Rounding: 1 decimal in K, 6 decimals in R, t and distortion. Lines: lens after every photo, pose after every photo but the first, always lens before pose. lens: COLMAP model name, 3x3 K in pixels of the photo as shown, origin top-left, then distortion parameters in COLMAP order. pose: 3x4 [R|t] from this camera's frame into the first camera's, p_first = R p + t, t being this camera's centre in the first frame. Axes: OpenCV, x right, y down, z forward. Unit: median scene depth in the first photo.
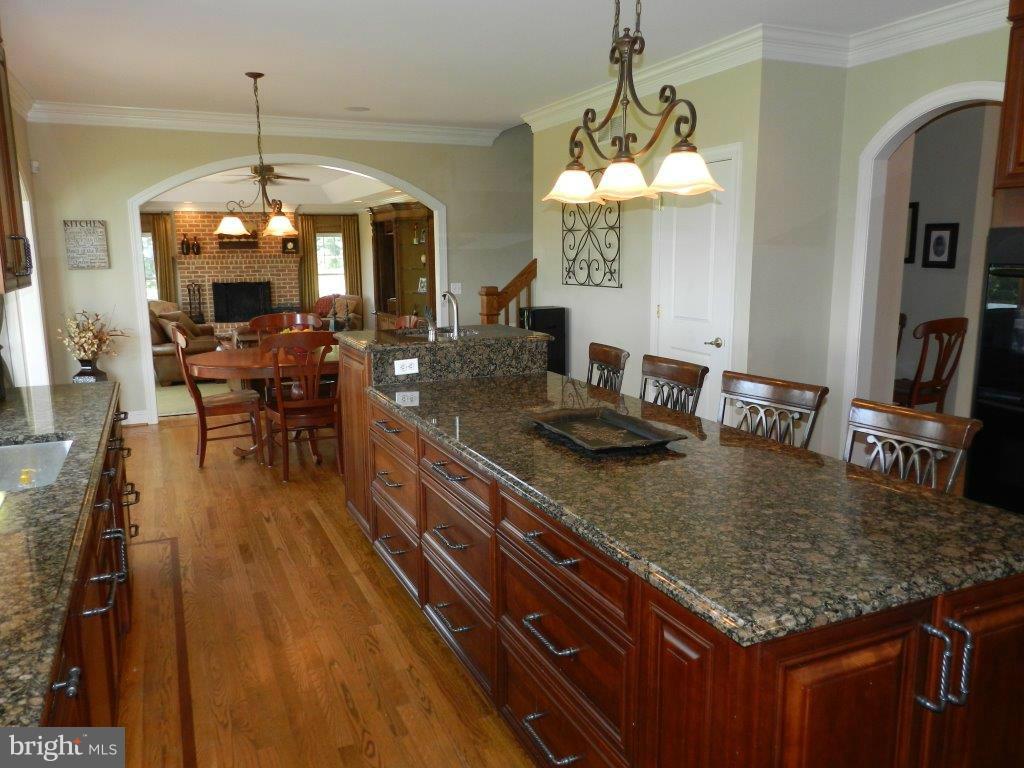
lens RADIAL K [[786.6, 0, 515.6], [0, 786.6, 385.0], [0, 0, 1]] dist [0.022075, -0.000173]
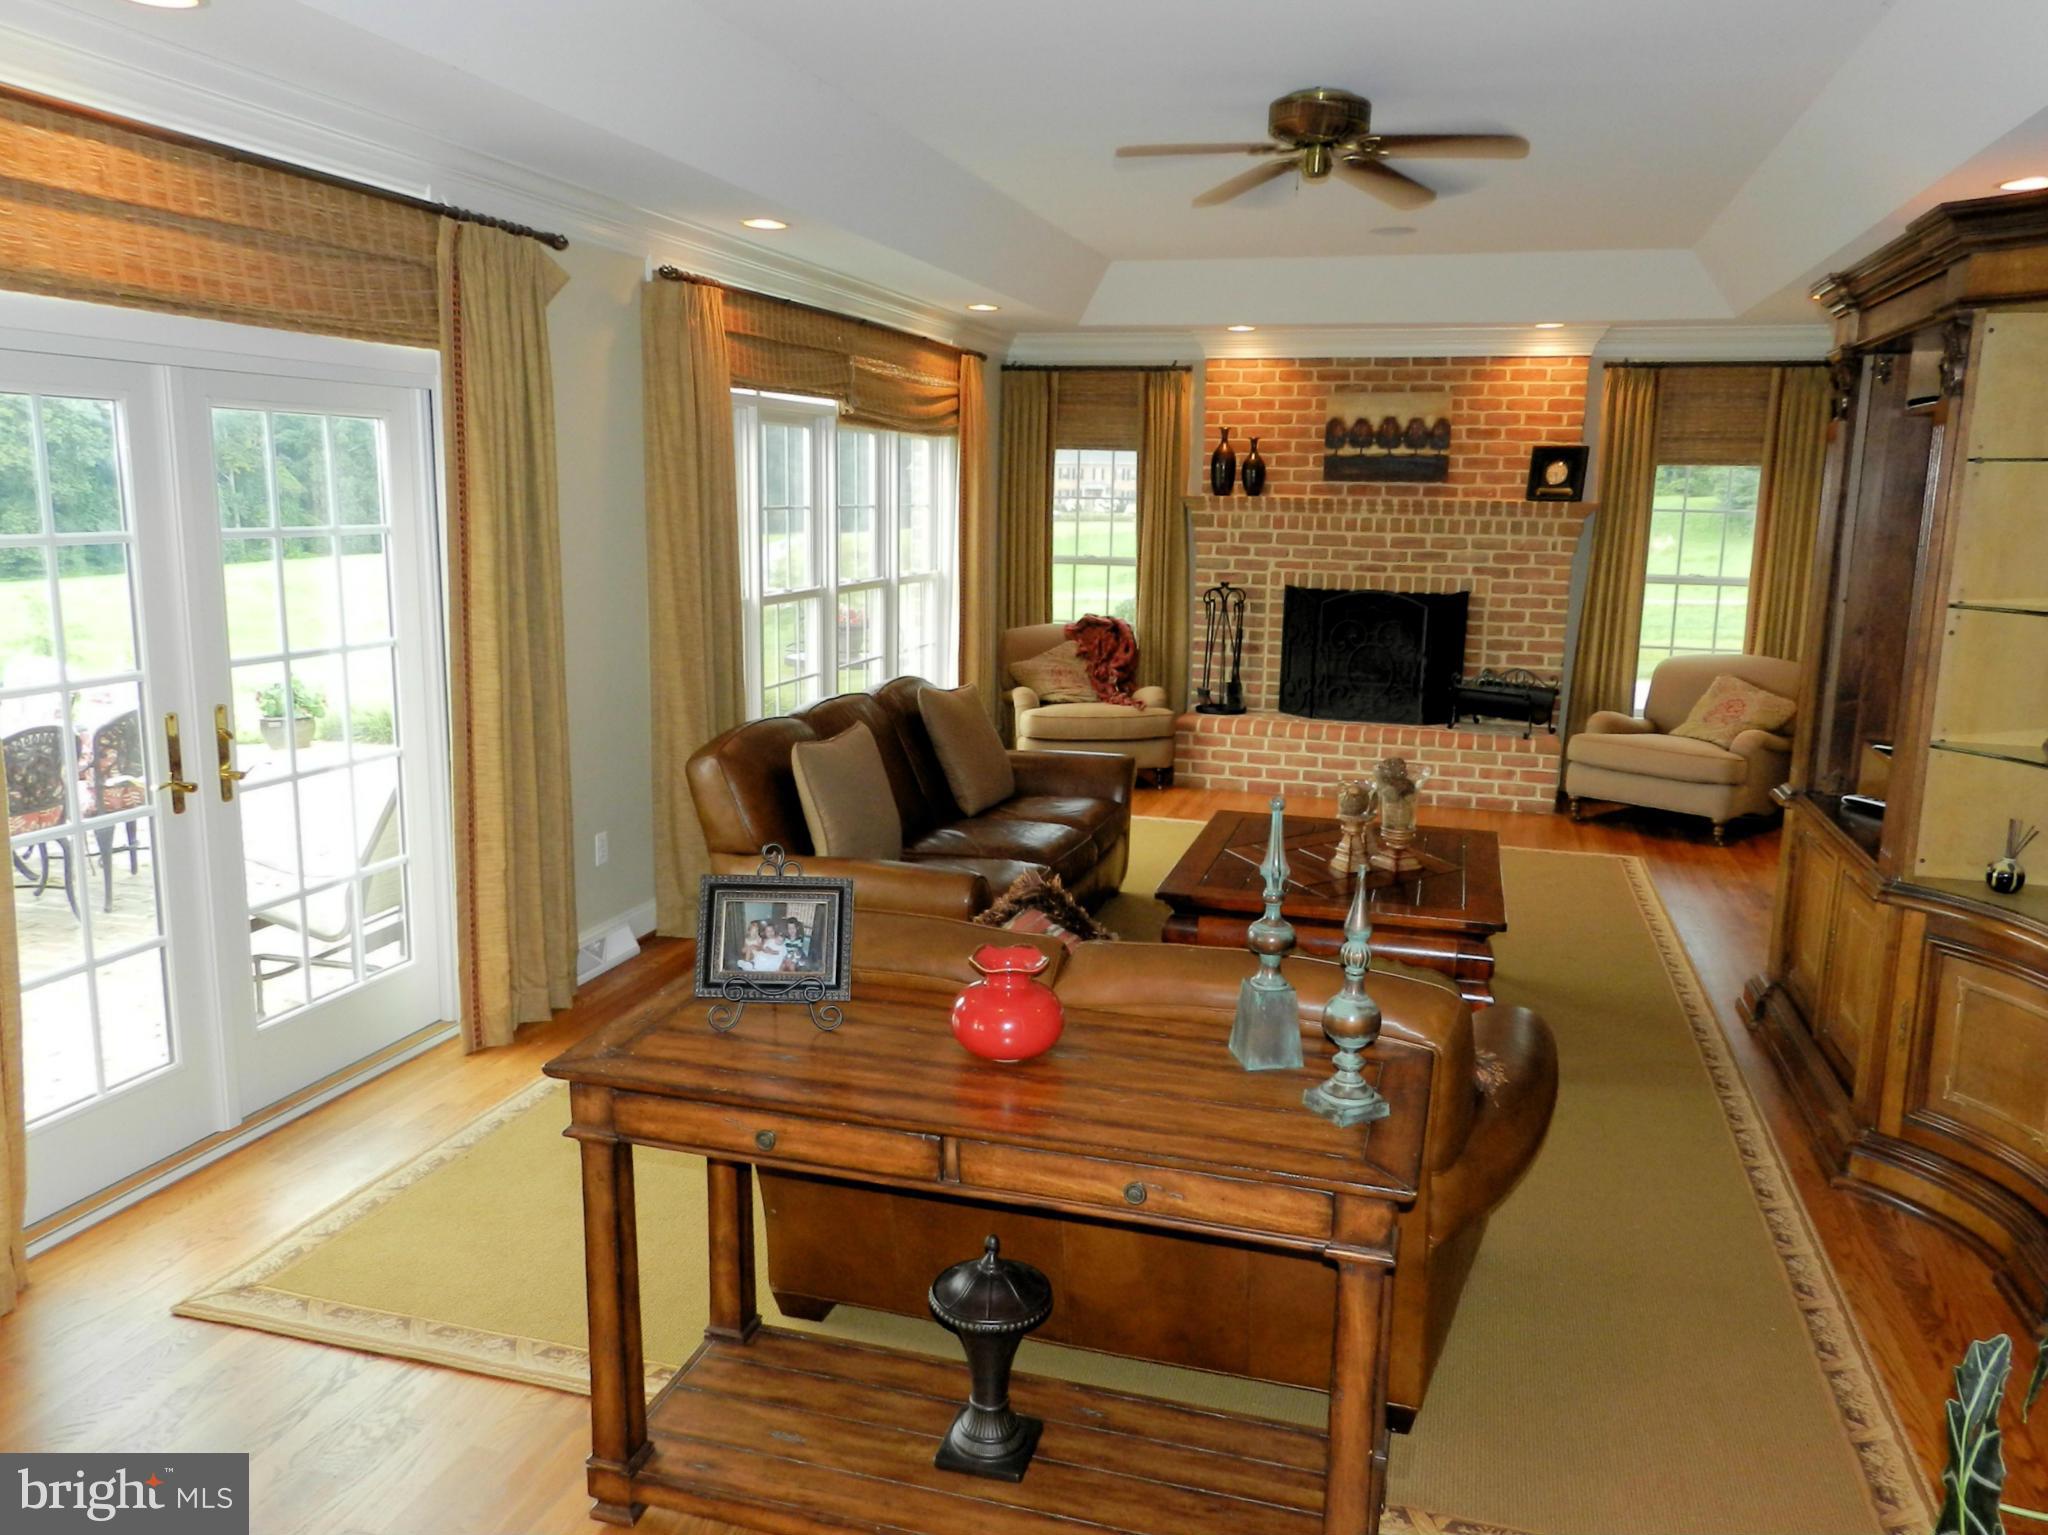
lens RADIAL K [[1573.2, 0, 1031.2], [0, 1573.2, 769.4], [0, 0, 1]] dist [0.022075, -0.000173]
pose [[0.754170, 0.141813, -0.641183, -0.049325], [-0.139421, 0.988722, 0.054691, -0.078616], [0.641708, 0.048148, 0.765436, 0.465262]]
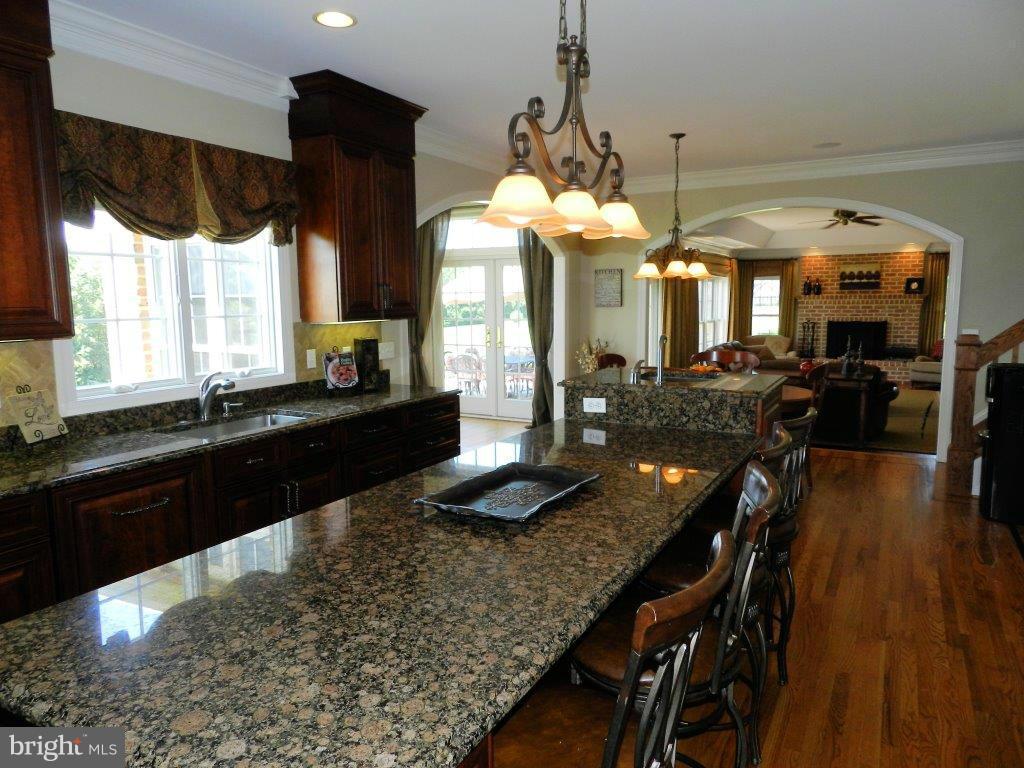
lens RADIAL K [[701.3, 0, 514.8], [0, 701.3, 384.8], [0, 0, 1]] dist [0.023908, -0.001308]
pose [[0.589597, 0.105731, -0.800748, 0.142318], [-0.134402, 0.990416, 0.031813, -0.017351], [0.796437, 0.088865, 0.598156, 0.098563]]
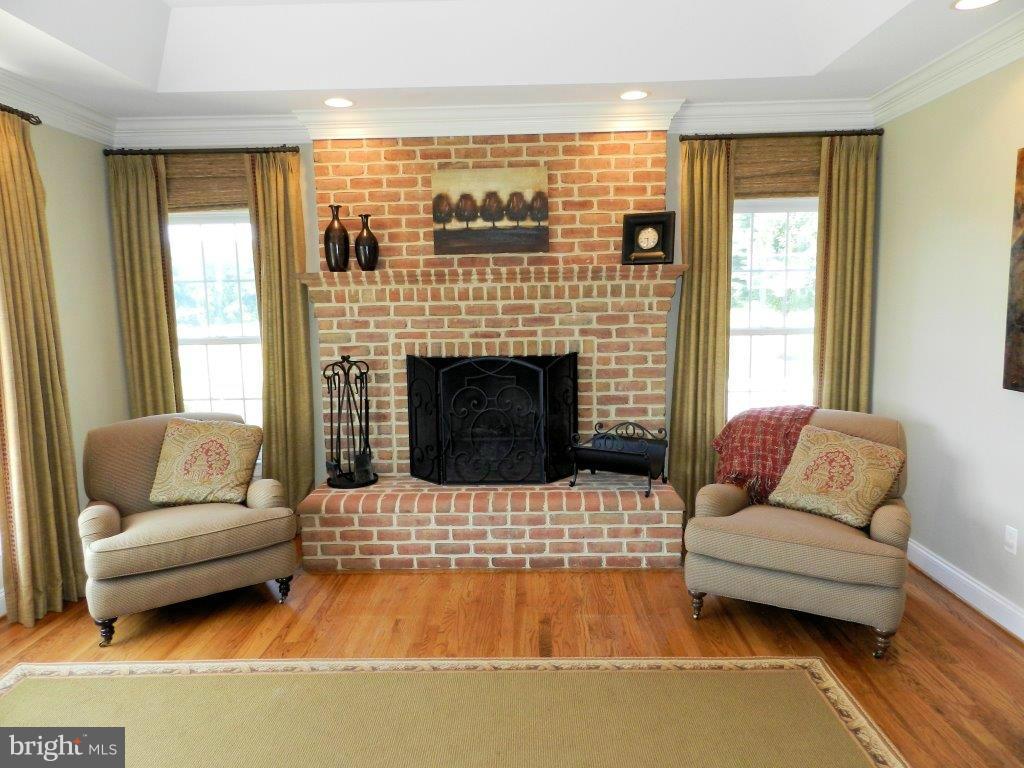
lens RADIAL K [[692.5, 0, 512.1], [0, 692.5, 378.3], [0, 0, 1]] dist [0.022995, -0.001664]
pose [[0.894402, 0.047554, -0.444728, -0.220580], [-0.066958, 0.997362, -0.028014, -0.116799], [0.442223, 0.054834, 0.895227, 0.773702]]
